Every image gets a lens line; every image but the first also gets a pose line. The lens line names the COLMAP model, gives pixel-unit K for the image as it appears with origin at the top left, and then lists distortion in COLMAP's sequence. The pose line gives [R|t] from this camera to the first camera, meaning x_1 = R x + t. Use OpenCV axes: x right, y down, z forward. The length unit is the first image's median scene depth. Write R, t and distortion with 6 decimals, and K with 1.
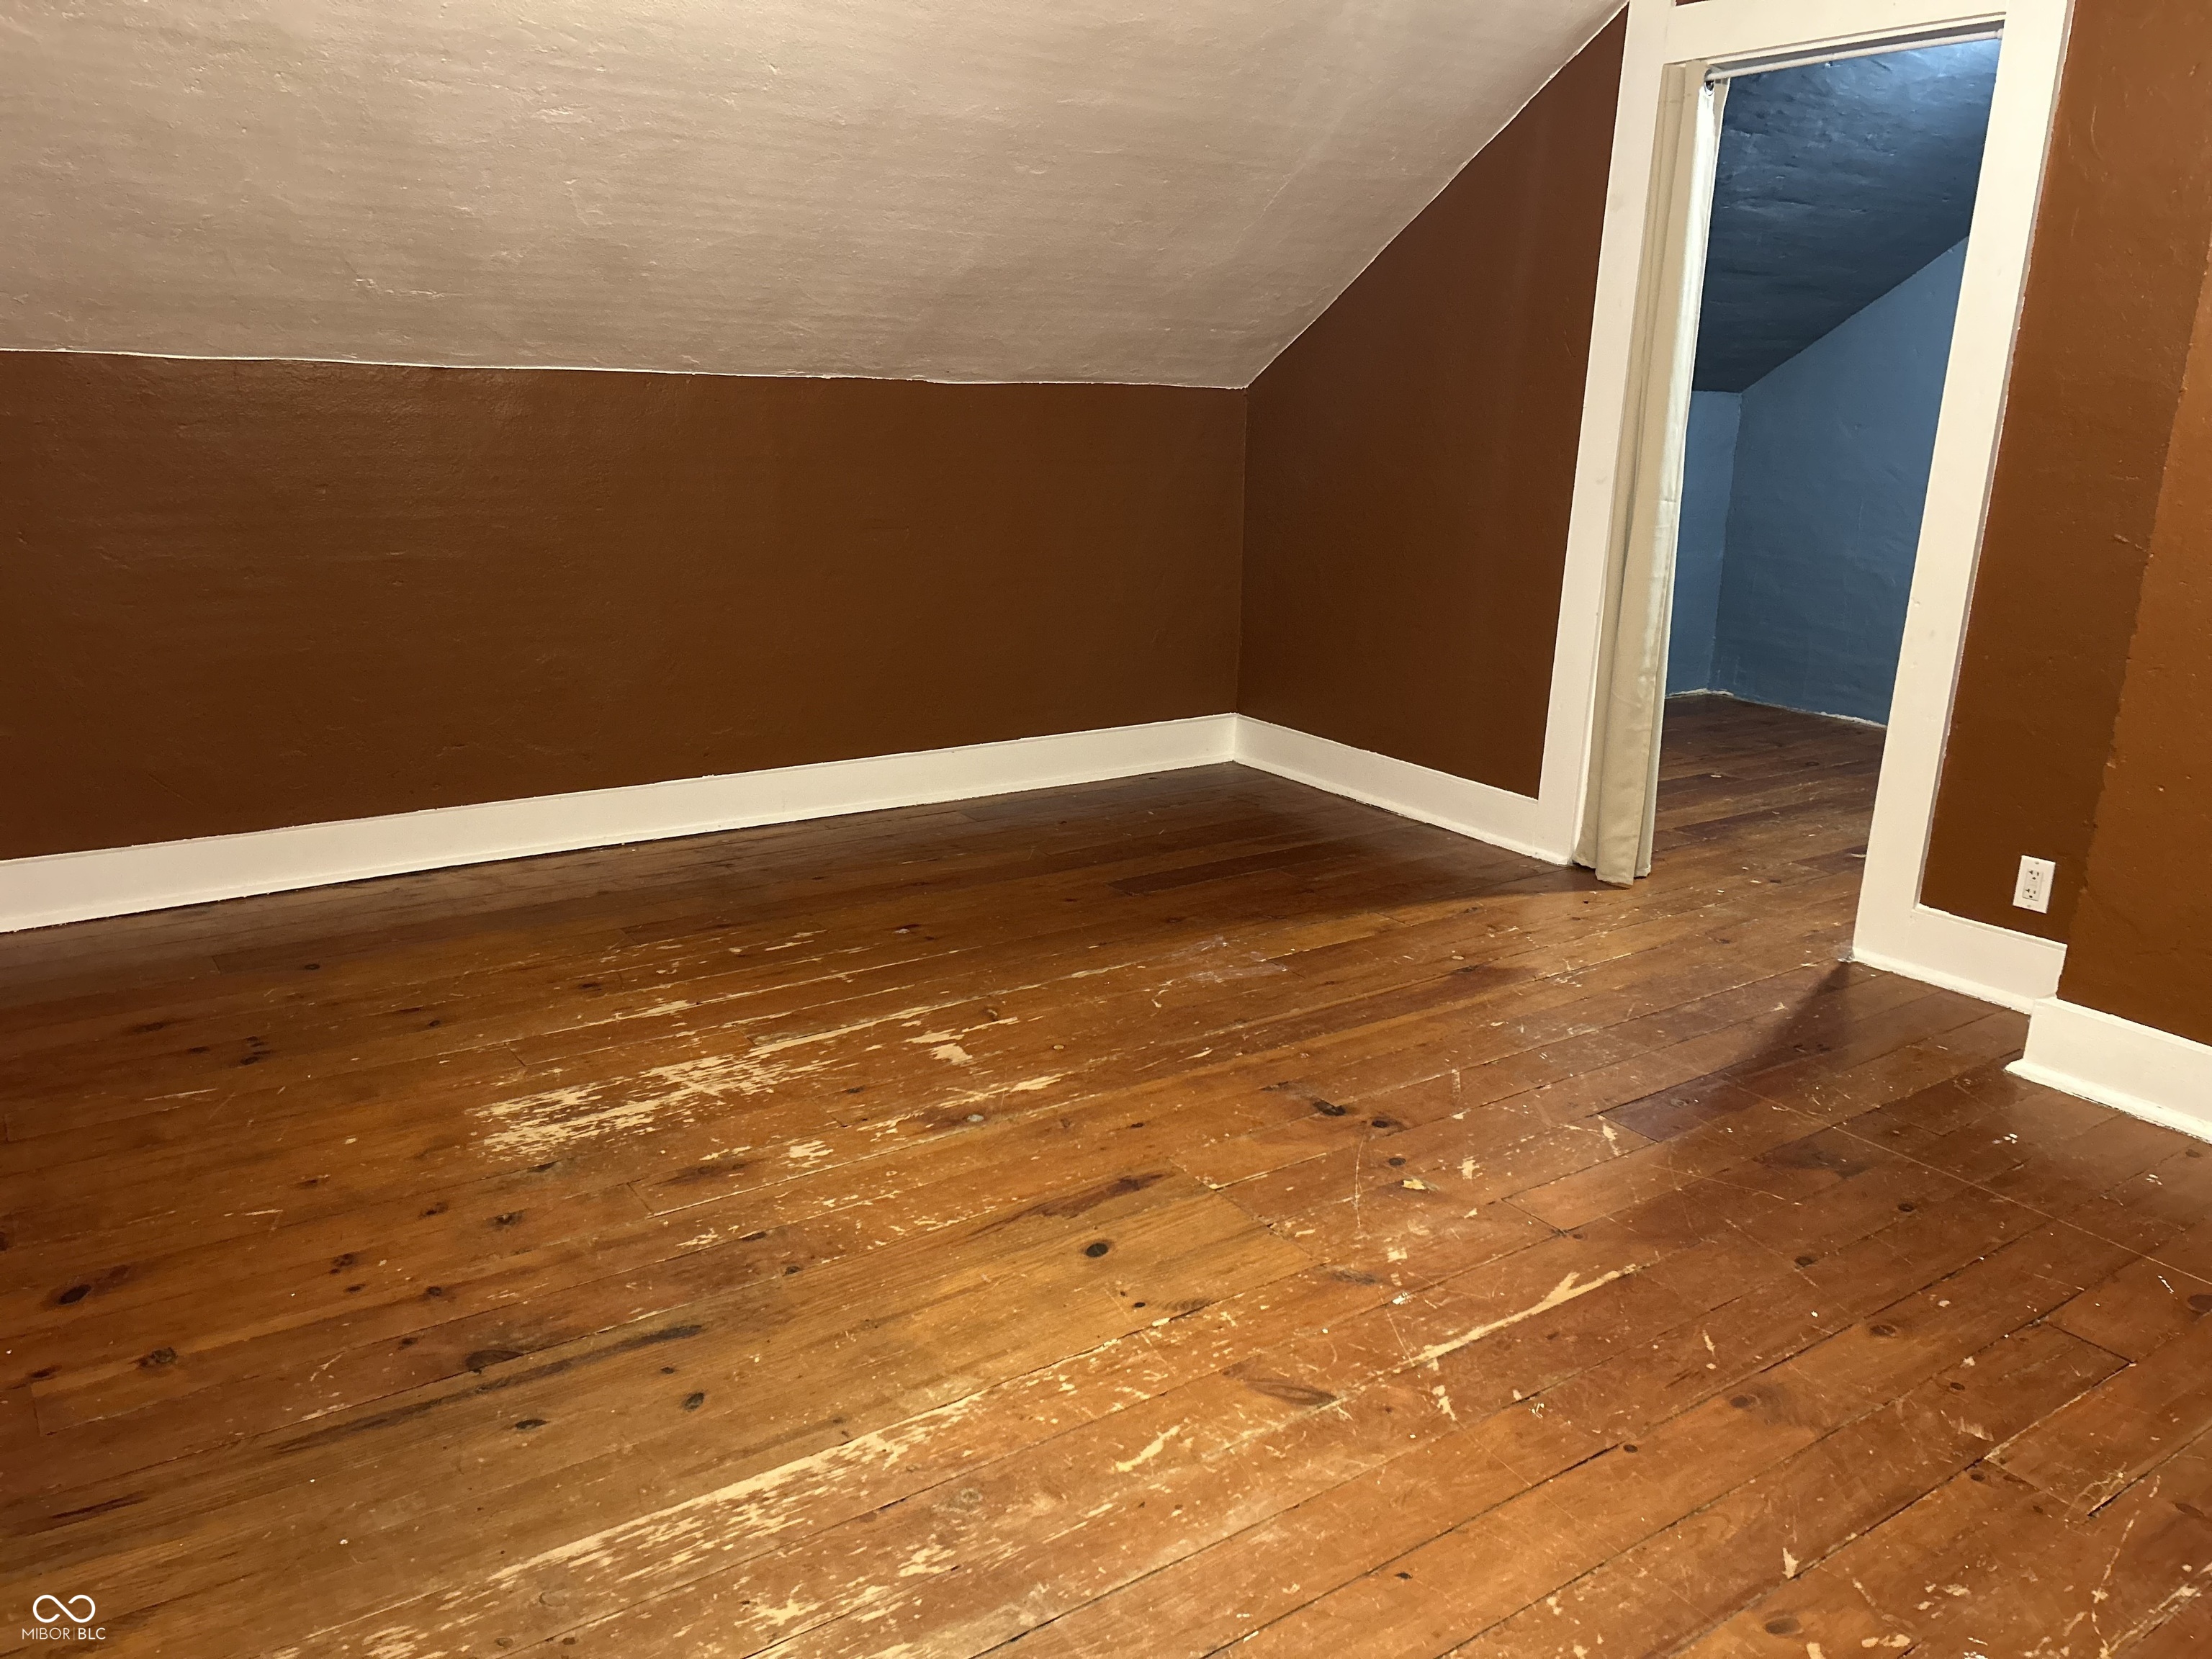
lens RADIAL K [[1658.9, 0, 1106.0], [0, 1658.9, 829.5], [0, 0, 1]] dist [0.058964, -0.067646]
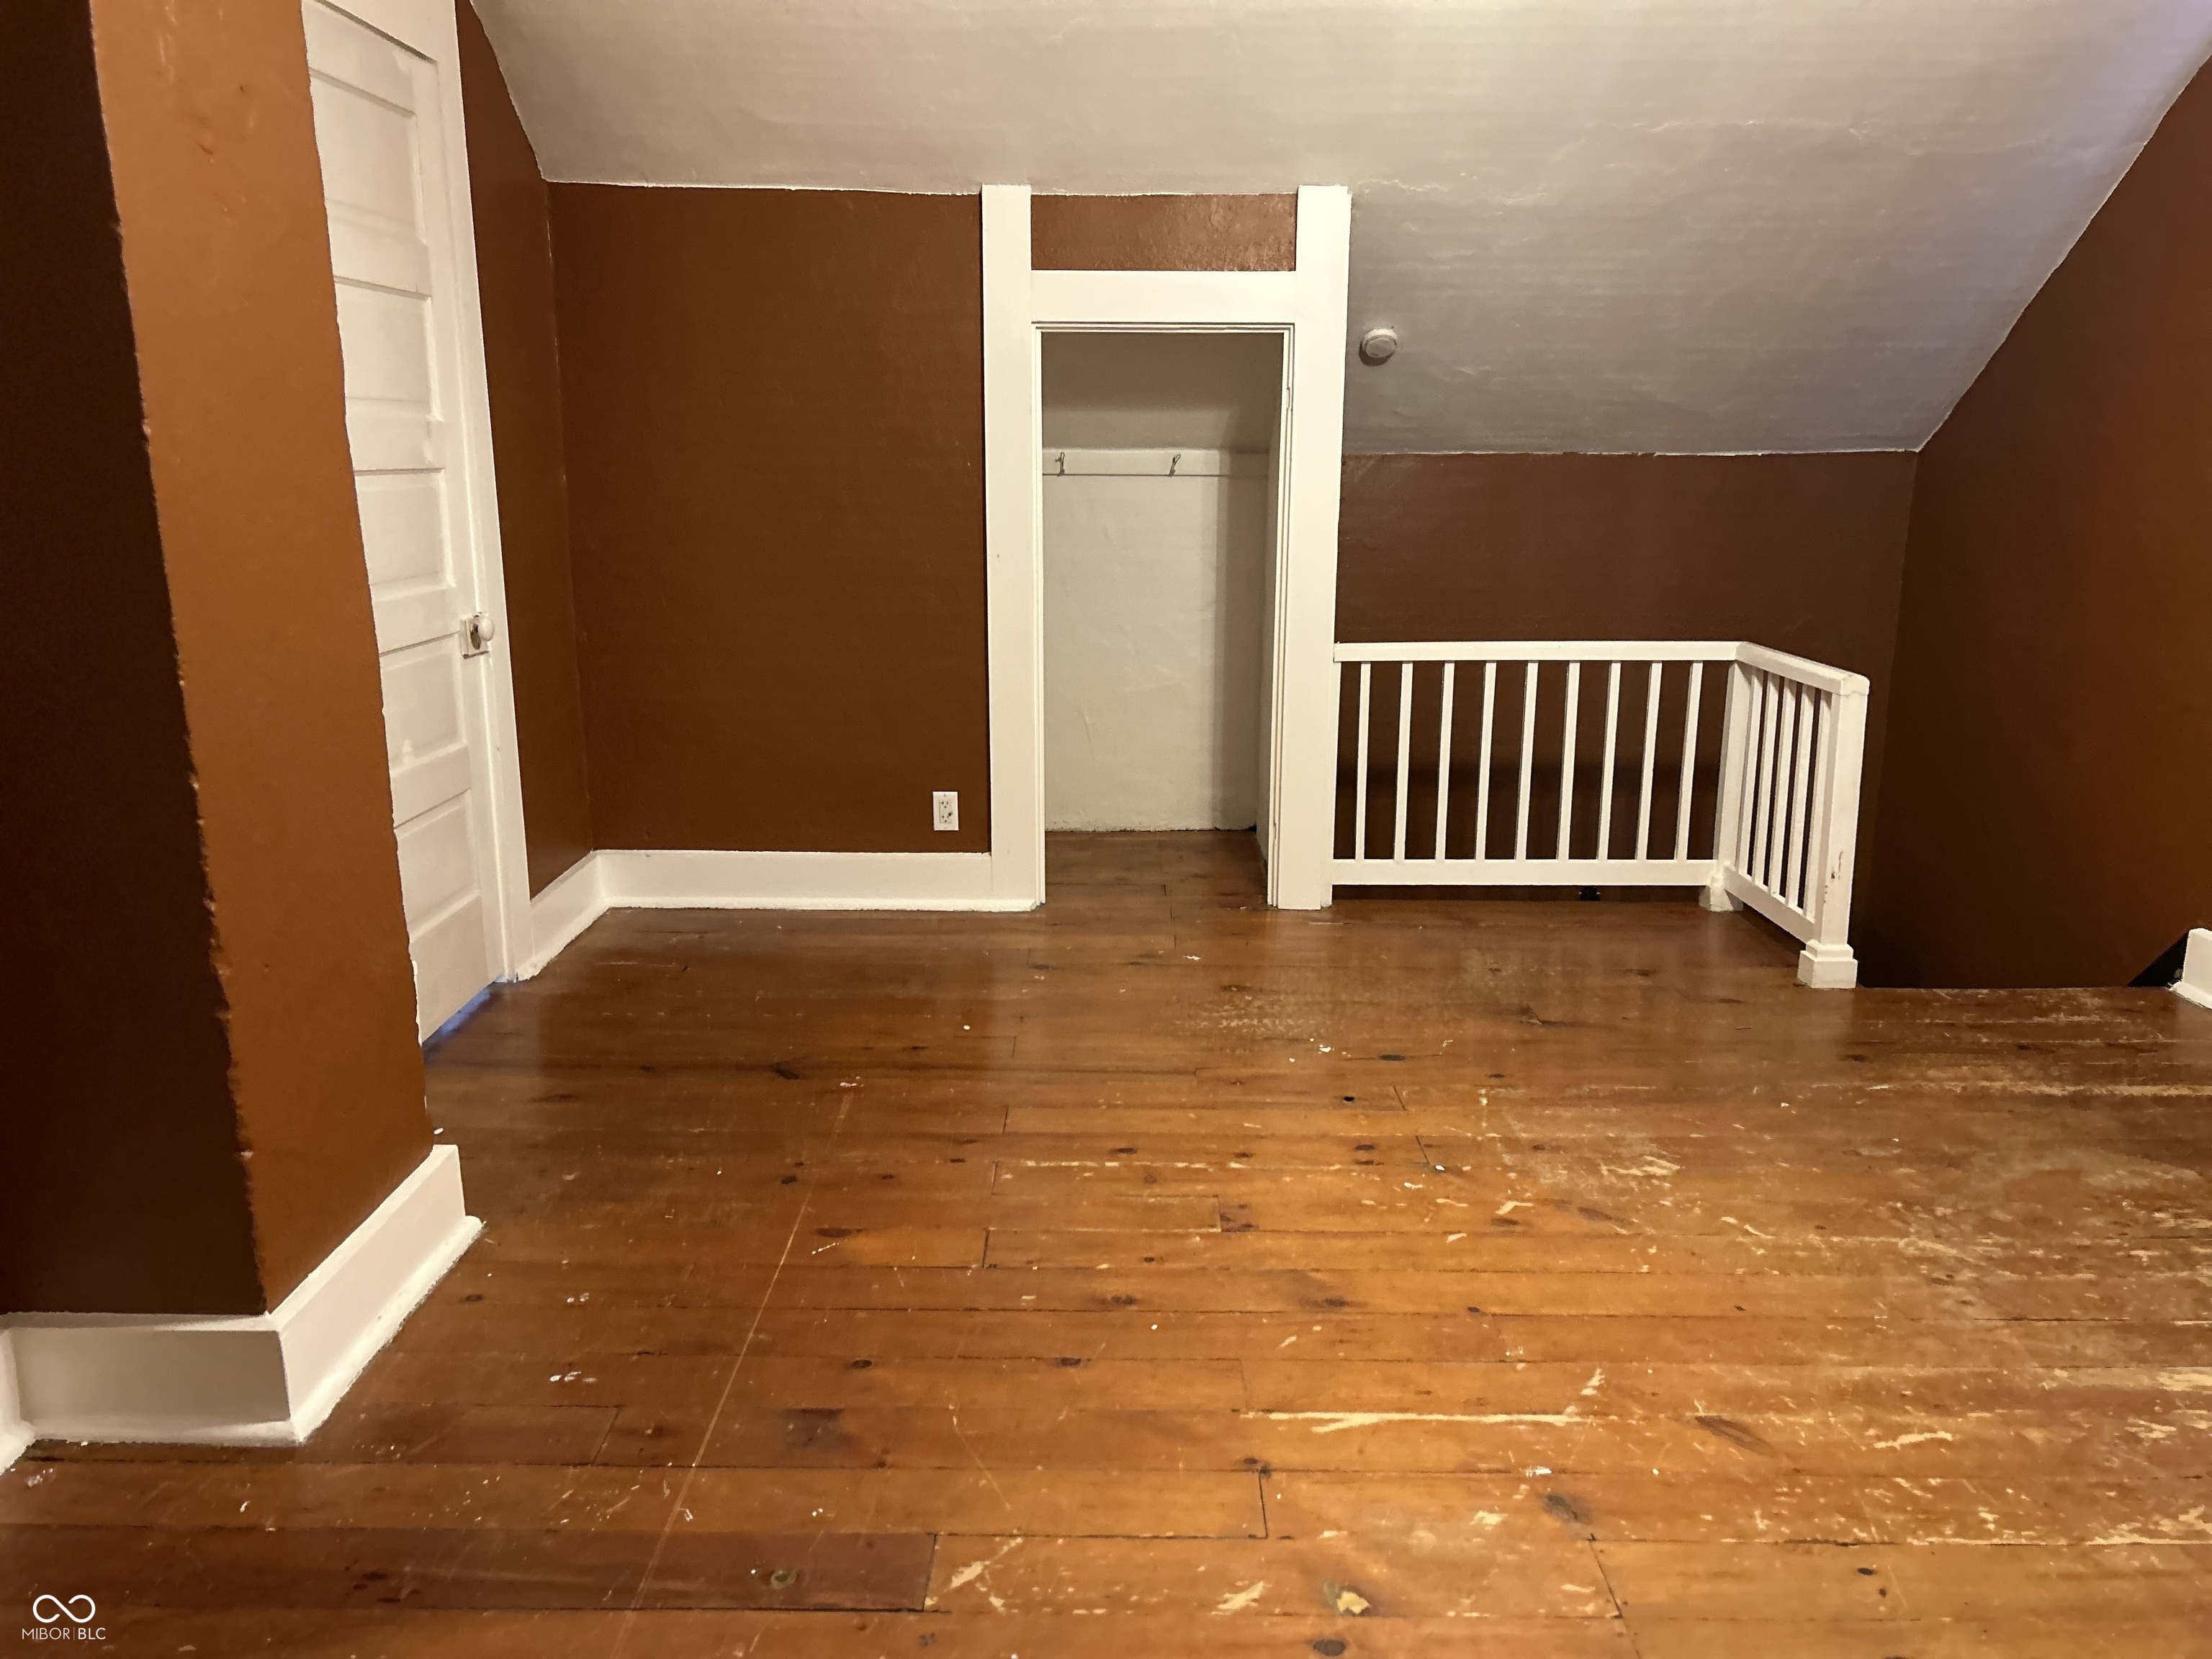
lens RADIAL K [[1658.9, 0, 1106.0], [0, 1658.9, 829.5], [0, 0, 1]] dist [0.058964, -0.067646]
pose [[-0.816353, -0.160421, 0.554827, -0.082850], [0.130546, 0.884535, 0.447833, -0.504624], [-0.562606, 0.438021, -0.701151, 1.815124]]
